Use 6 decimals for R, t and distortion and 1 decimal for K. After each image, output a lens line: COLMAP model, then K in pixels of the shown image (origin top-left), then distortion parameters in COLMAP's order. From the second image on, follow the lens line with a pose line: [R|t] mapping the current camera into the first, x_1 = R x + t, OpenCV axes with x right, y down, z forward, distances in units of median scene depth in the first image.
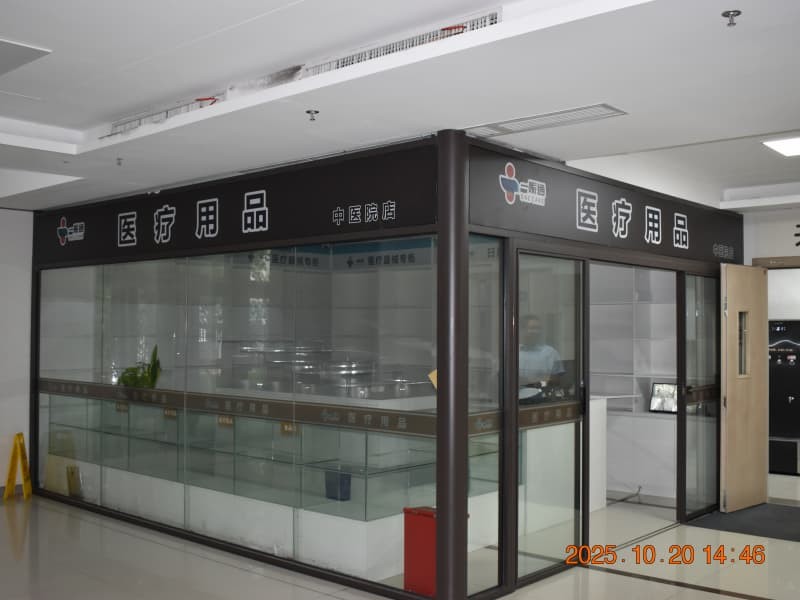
lens RADIAL K [[880.8, 0, 400.0], [0, 880.8, 300.0], [0, 0, 1]] dist [-0.076923, -0.016939]
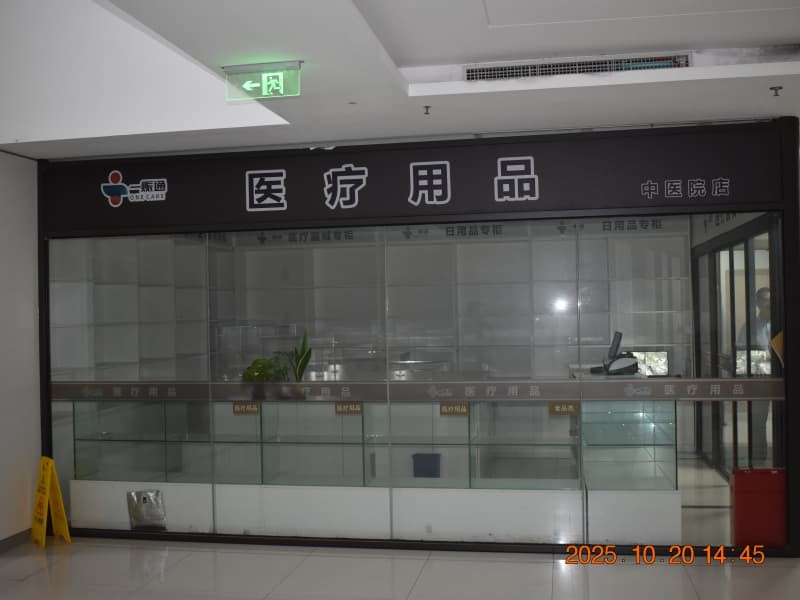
lens RADIAL K [[880.8, 0, 400.0], [0, 880.8, 300.0], [0, 0, 1]] dist [-0.076923, -0.016939]
pose [[0.857043, -0.015339, 0.515016, -0.665965], [0.006114, 0.999789, 0.019604, 0.006833], [-0.515208, -0.013653, 0.856956, 0.241174]]
